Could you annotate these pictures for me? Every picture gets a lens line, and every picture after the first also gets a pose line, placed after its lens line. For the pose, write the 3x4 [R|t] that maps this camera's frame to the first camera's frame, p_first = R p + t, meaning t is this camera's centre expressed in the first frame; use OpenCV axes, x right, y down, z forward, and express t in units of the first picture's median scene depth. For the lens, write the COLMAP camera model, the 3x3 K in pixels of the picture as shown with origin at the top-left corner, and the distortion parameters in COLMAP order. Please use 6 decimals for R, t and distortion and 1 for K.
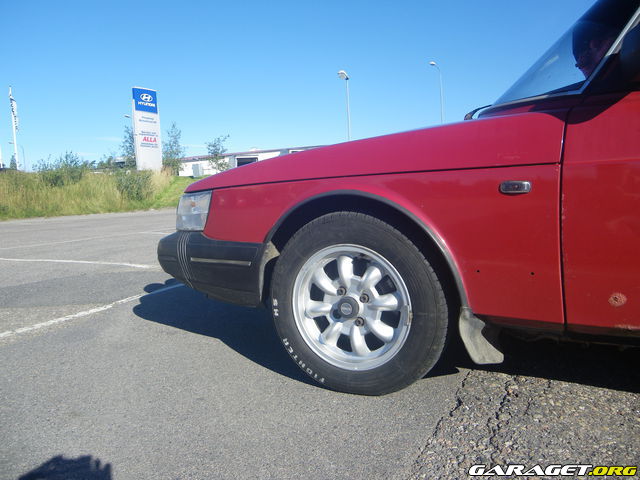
lens RADIAL K [[493.4, 0, 320.0], [0, 493.4, 240.0], [0, 0, 1]] dist [-0.000989, -0.003184]
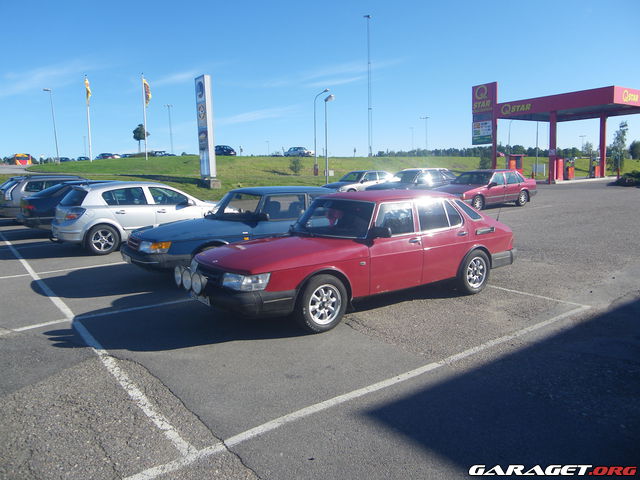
lens RADIAL K [[493.4, 0, 320.0], [0, 493.4, 240.0], [0, 0, 1]] dist [-0.000989, -0.003184]
pose [[0.381961, -0.071159, 0.921435, -0.138214], [0.074930, 0.996133, 0.045867, -0.020446], [-0.921136, 0.051524, 0.385816, -0.009701]]
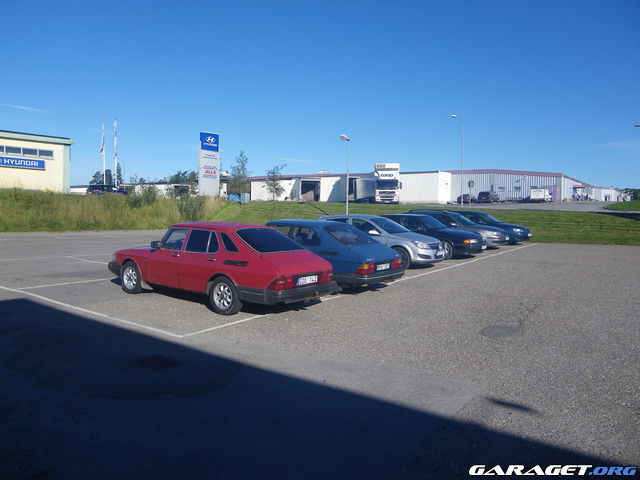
lens RADIAL K [[493.4, 0, 320.0], [0, 493.4, 240.0], [0, 0, 1]] dist [-0.000989, -0.003184]
pose [[0.984162, 0.074459, -0.160876, 0.159587], [-0.079606, 0.996493, -0.025778, -0.017130], [0.158392, 0.038176, 0.986638, -0.220956]]
